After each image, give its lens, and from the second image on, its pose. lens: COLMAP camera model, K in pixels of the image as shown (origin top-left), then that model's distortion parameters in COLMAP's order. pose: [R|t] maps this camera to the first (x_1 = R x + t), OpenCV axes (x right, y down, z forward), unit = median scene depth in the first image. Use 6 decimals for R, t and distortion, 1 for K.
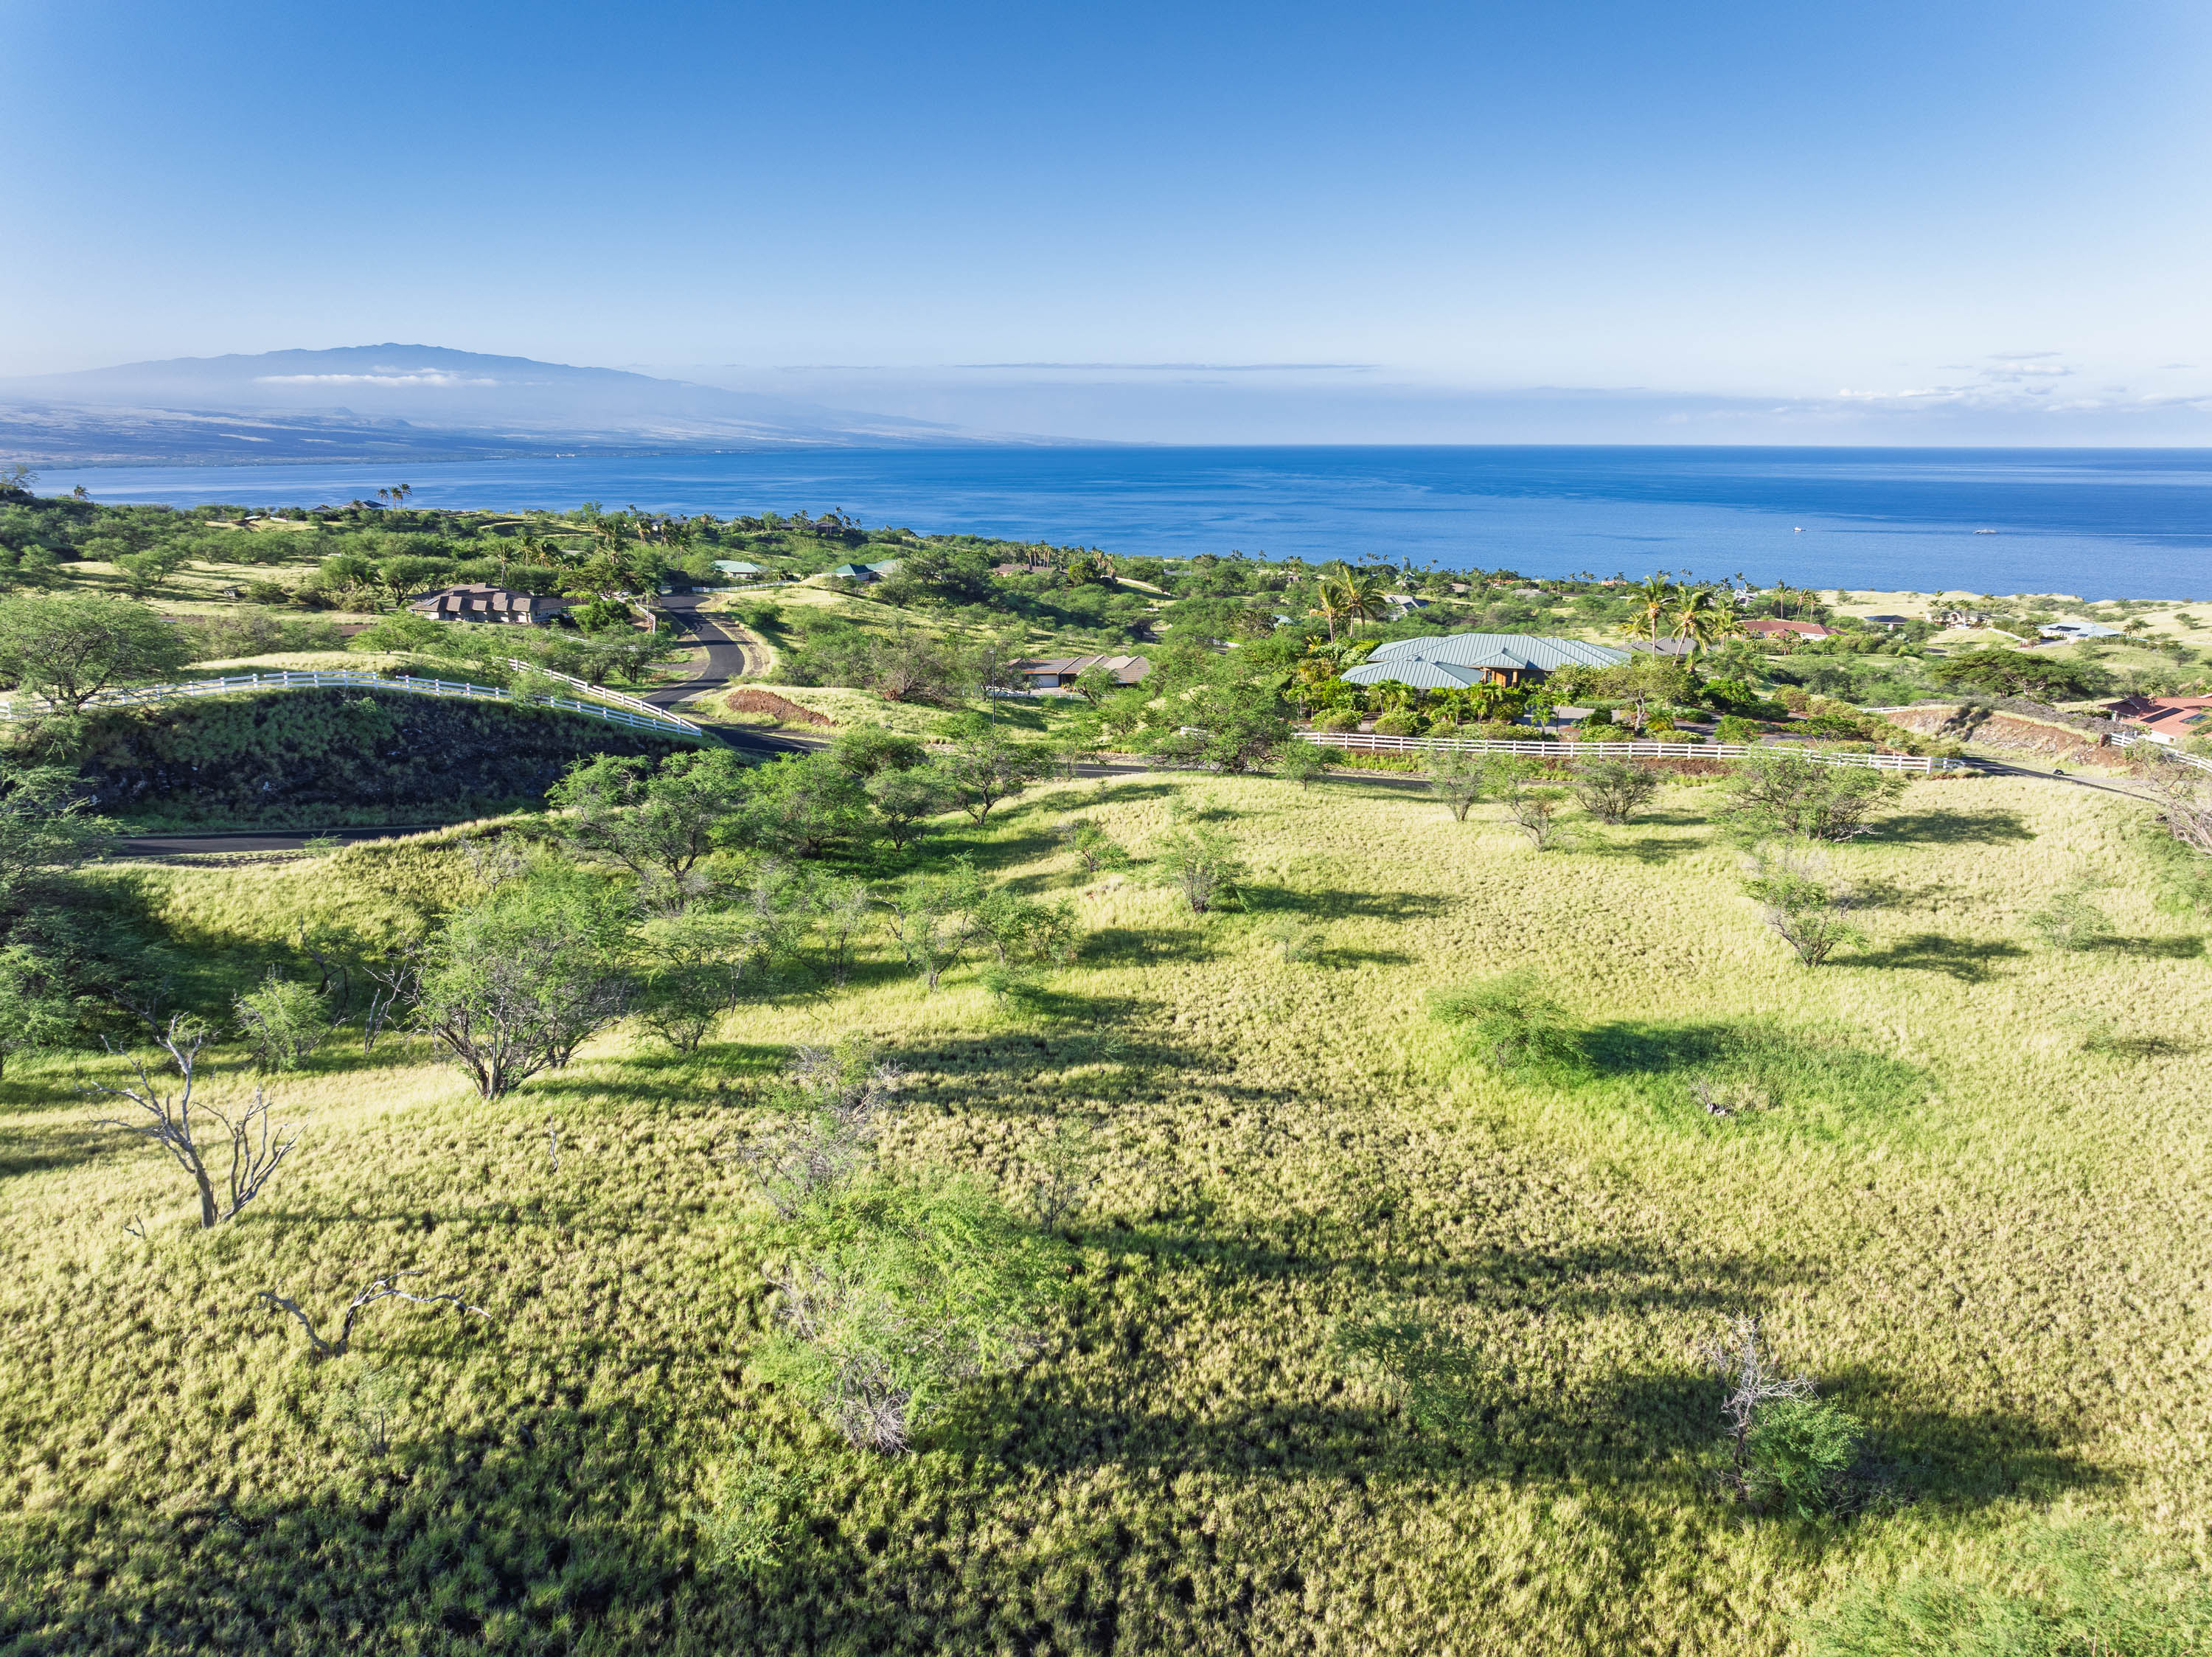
lens RADIAL K [[1549.5, 0, 1108.0], [0, 1549.5, 829.9], [0, 0, 1]] dist [0.000866, -0.003854]
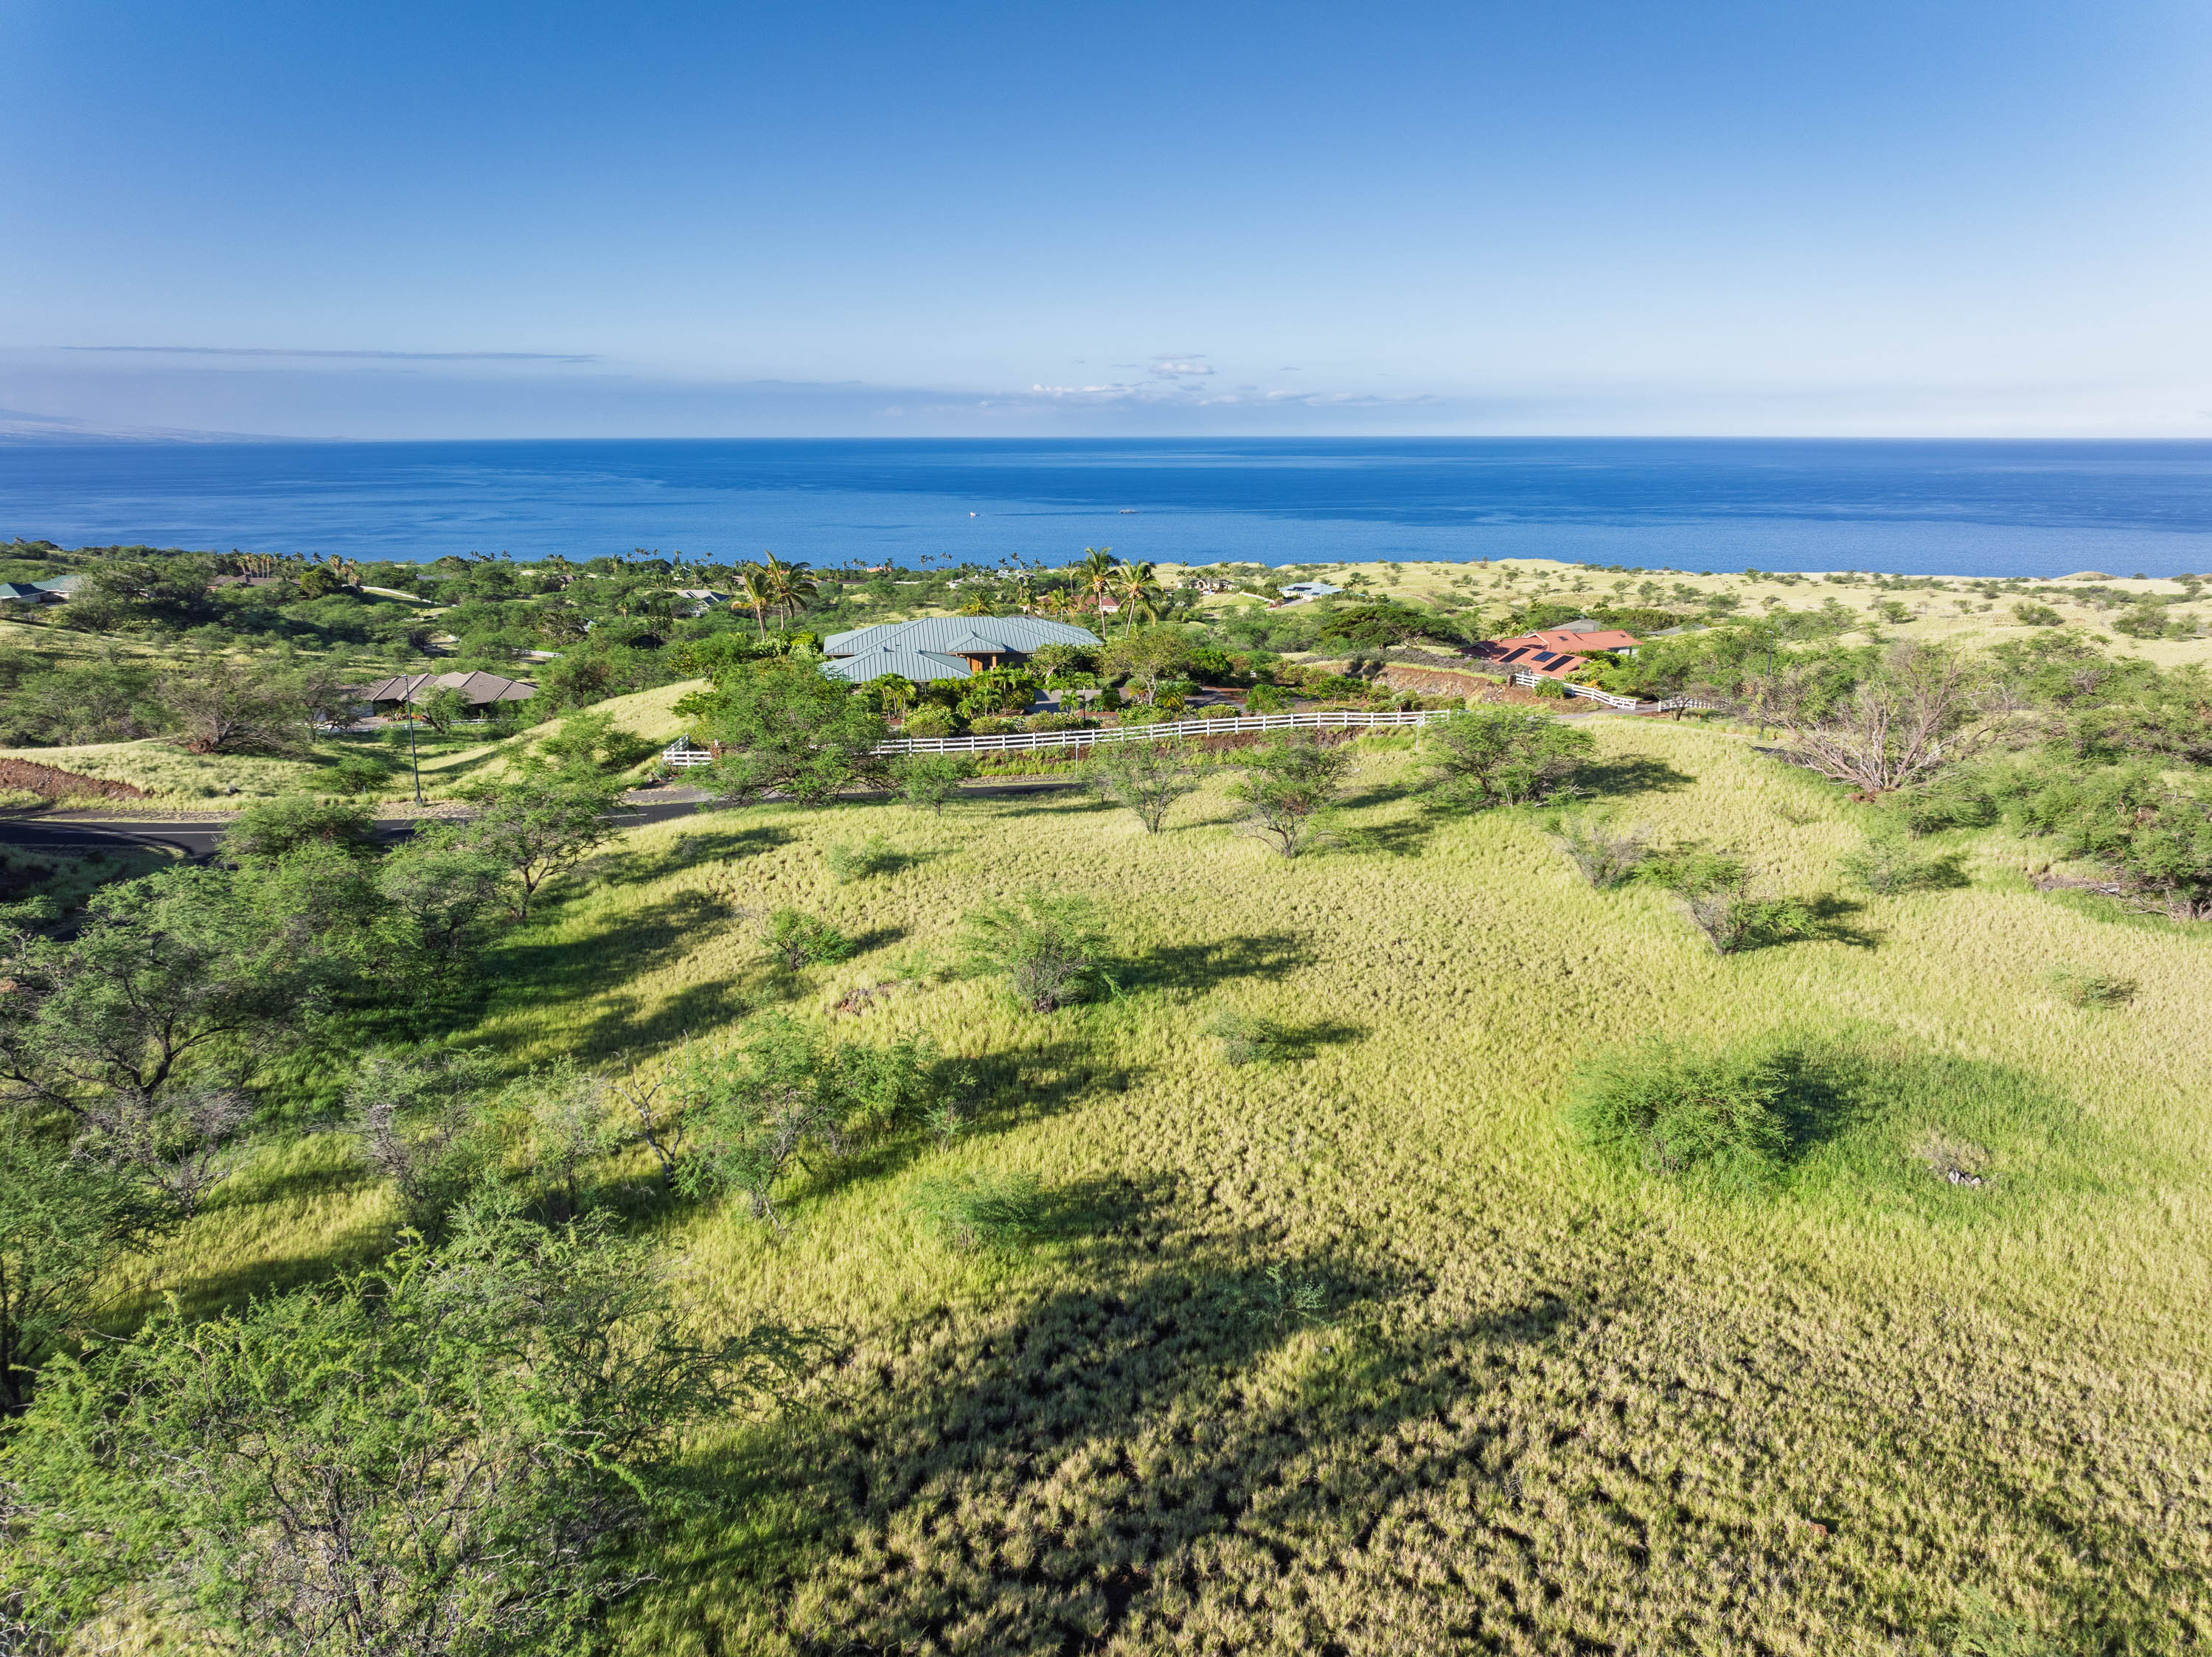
lens RADIAL K [[1549.5, 0, 1113.4], [0, 1549.5, 815.7], [0, 0, 1]] dist [0.000866, -0.003854]
pose [[0.886276, -0.115410, 0.448548, -0.039917], [0.117648, 0.992789, 0.022984, -0.008731], [-0.447966, 0.032400, 0.893463, 0.063025]]
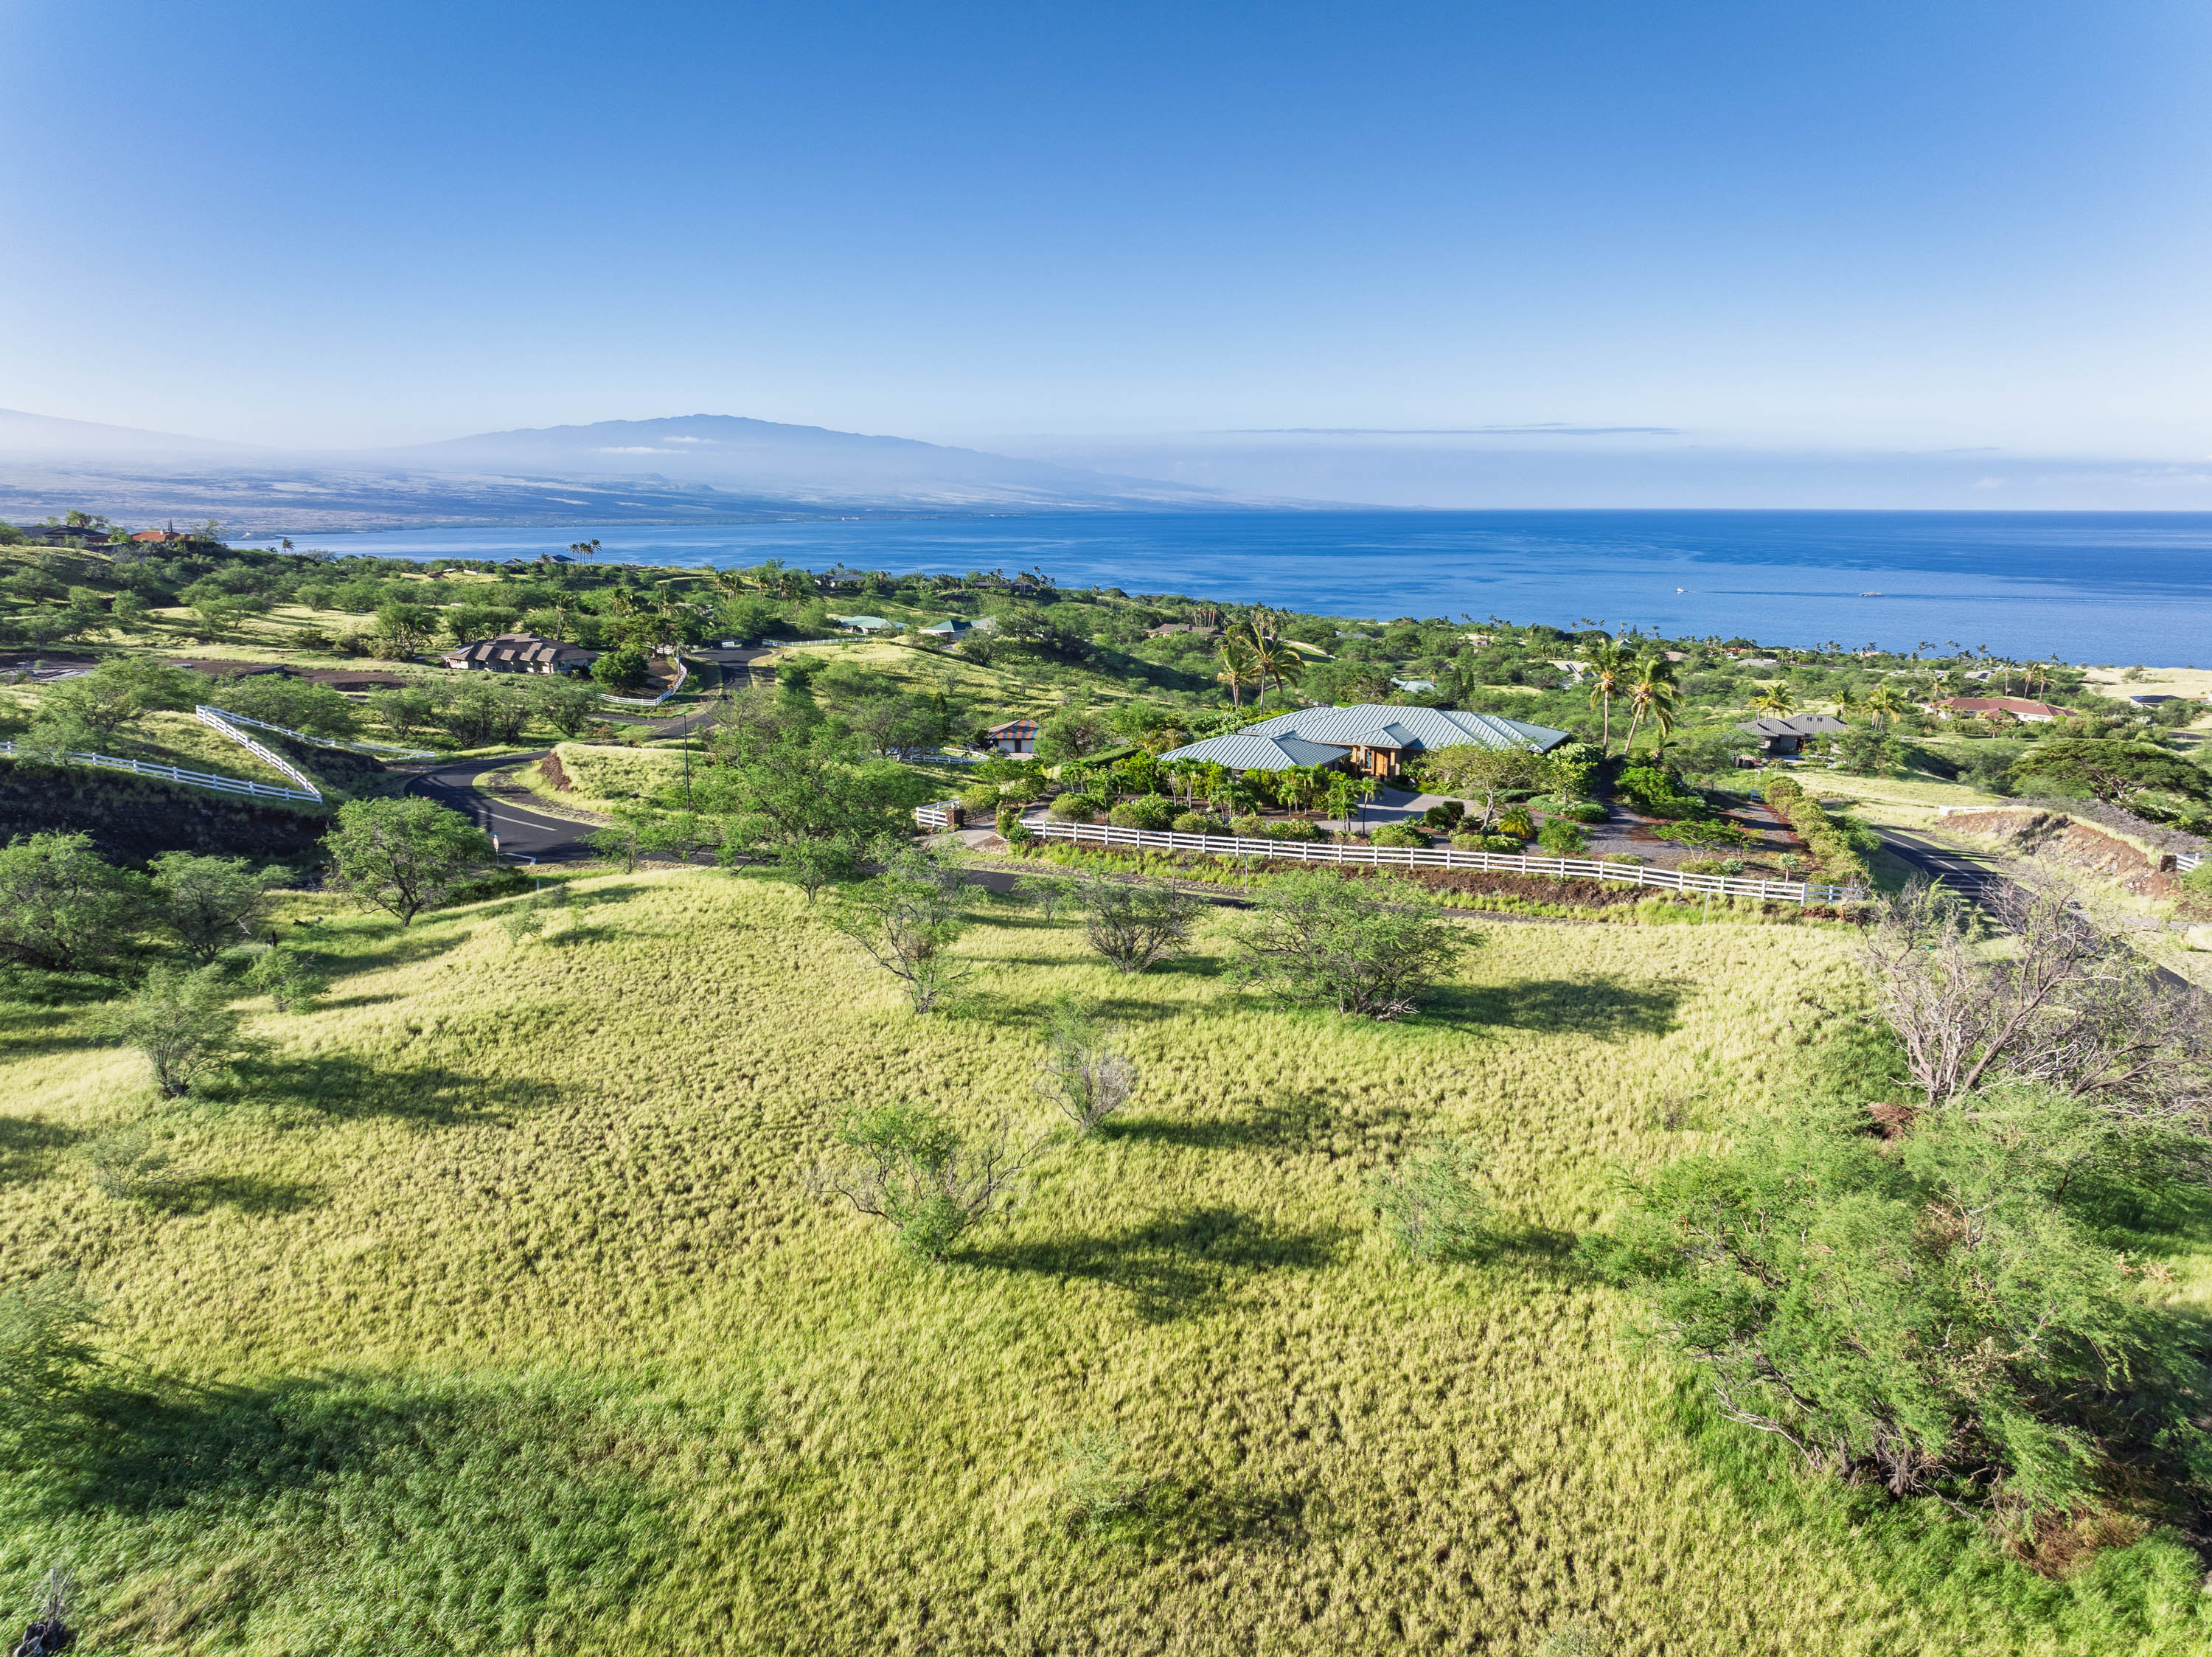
lens RADIAL K [[1549.5, 0, 1114.3], [0, 1549.5, 819.6], [0, 0, 1]] dist [0.000866, -0.003854]
pose [[0.985681, 0.034026, -0.165151, 0.105046], [-0.041578, 0.998231, -0.042487, -0.010422], [0.163413, 0.048745, 0.985353, 0.070075]]
